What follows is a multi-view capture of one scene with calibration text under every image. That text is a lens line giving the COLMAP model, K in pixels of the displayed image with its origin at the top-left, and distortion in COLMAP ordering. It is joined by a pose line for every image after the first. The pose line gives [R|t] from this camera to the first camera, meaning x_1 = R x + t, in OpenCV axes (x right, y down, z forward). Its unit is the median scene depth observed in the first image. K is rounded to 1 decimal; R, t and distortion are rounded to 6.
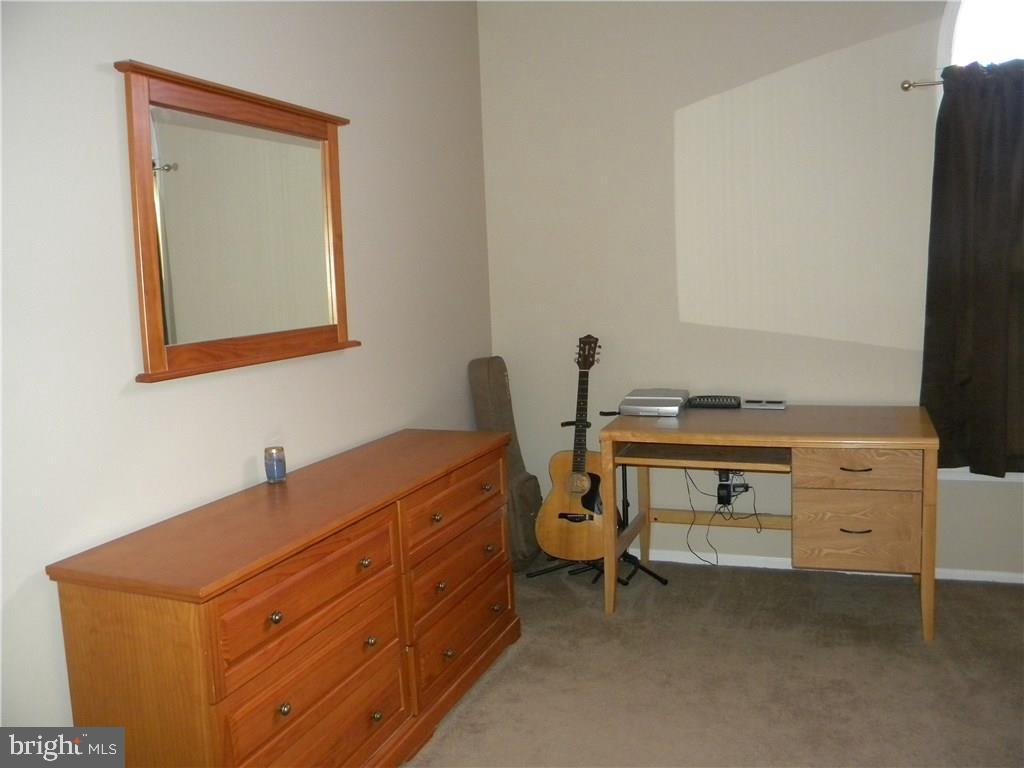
lens RADIAL K [[860.9, 0, 514.8], [0, 860.9, 376.5], [0, 0, 1]] dist [-0.185201, 0.149171]
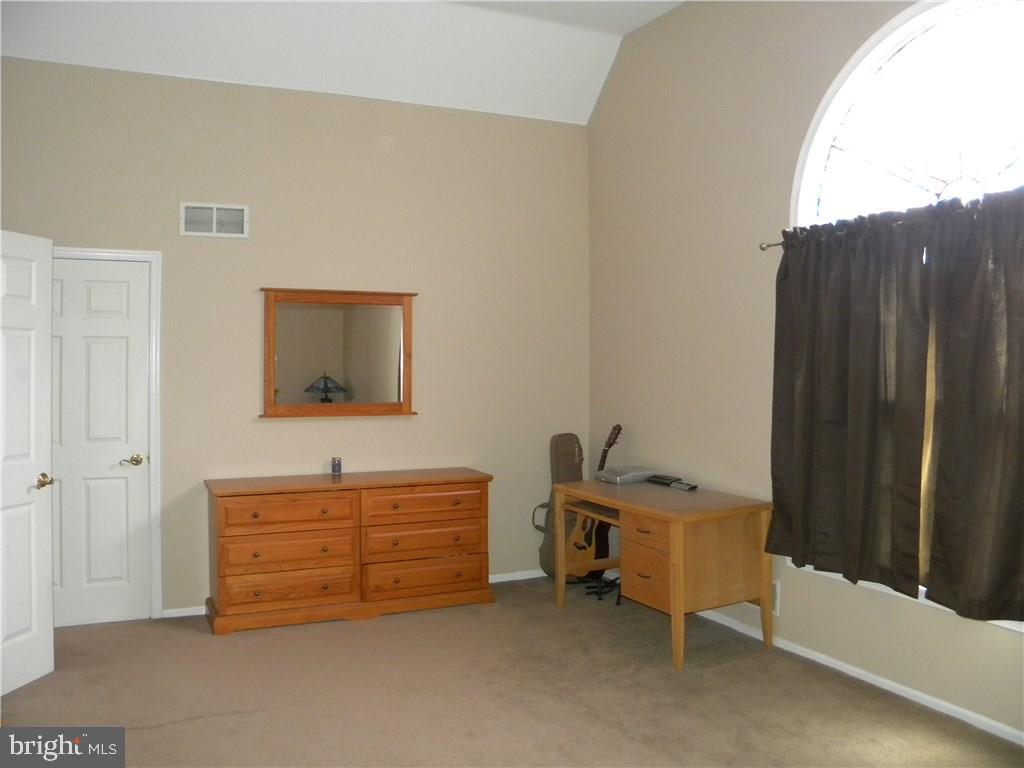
lens RADIAL K [[860.9, 0, 507.8], [0, 860.9, 387.7], [0, 0, 1]] dist [-0.185201, 0.149171]
pose [[0.717251, 0.056589, -0.694514, 1.247263], [-0.110827, 0.993274, -0.033523, -0.054125], [0.687945, 0.101015, 0.718698, -0.202168]]
